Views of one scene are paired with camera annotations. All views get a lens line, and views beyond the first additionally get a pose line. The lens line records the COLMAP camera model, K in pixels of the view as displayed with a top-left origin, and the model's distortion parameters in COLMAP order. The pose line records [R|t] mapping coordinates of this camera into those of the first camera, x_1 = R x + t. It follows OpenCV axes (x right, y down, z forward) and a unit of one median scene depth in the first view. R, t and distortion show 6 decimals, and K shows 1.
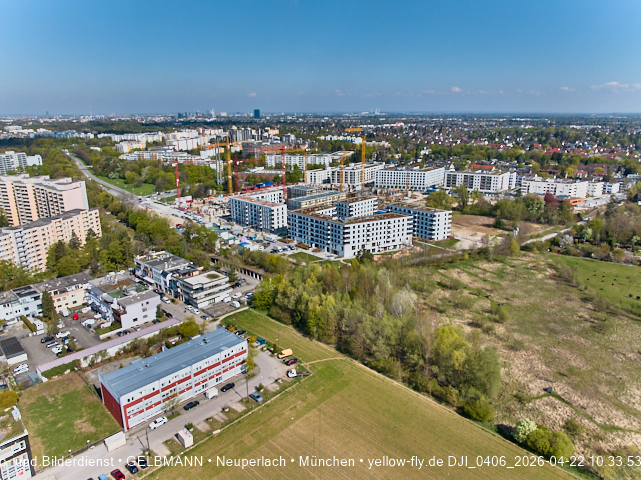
lens RADIAL K [[451.9, 0, 320.5], [0, 451.9, 240.0], [0, 0, 1]] dist [-0.022032, 0.004373]
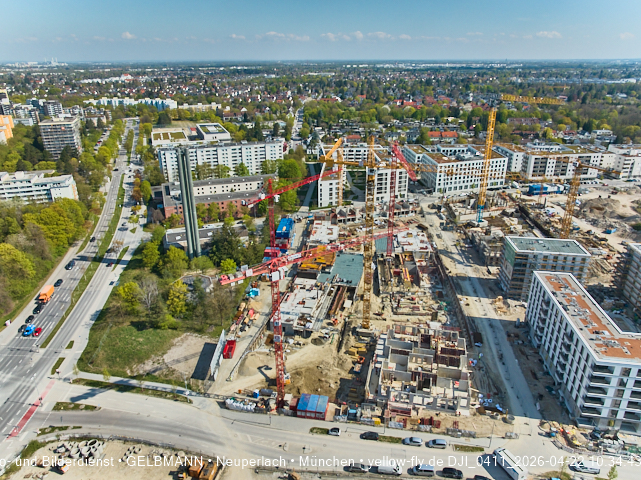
lens RADIAL K [[451.9, 0, 320.5], [0, 451.9, 240.0], [0, 0, 1]] dist [-0.022032, 0.004373]
pose [[0.796587, -0.226141, 0.560633, -0.410502], [0.167214, 0.973637, 0.155144, -0.205267], [-0.580938, -0.029840, 0.813401, 0.716398]]
